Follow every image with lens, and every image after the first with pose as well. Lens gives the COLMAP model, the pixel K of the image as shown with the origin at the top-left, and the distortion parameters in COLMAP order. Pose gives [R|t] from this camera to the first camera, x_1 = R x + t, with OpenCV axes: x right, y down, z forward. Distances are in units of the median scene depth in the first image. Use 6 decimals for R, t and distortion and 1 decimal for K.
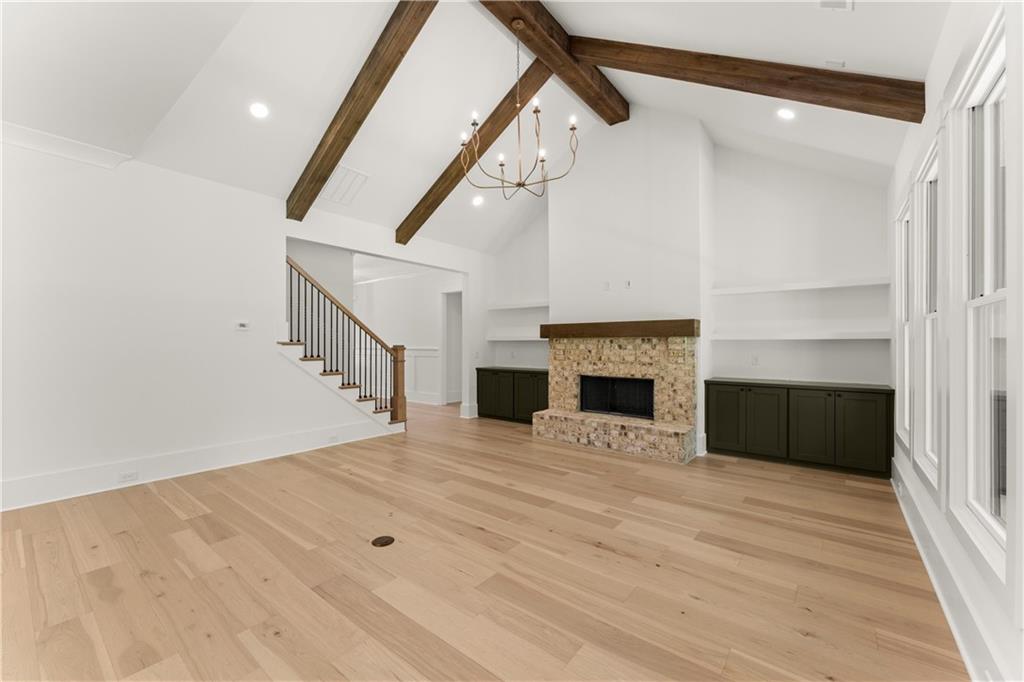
lens RADIAL K [[406.3, 0, 512.0], [0, 406.3, 341.0], [0, 0, 1]] dist [-0.008419, -0.000488]
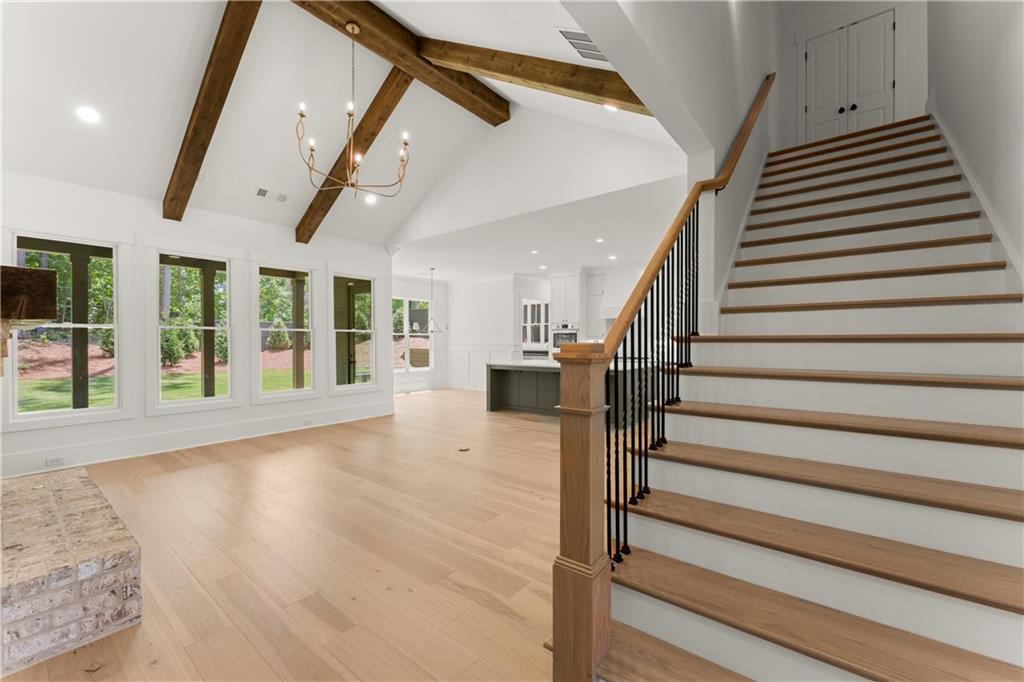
lens RADIAL K [[424.8, 0, 512.0], [0, 424.8, 341.0], [0, 0, 1]] dist [-0.000785, -0.000068]
pose [[-0.999955, 0.008106, -0.004978, -0.282184], [0.008149, 0.999930, -0.008567, 0.014937], [0.004908, -0.008607, -0.999951, 1.532316]]
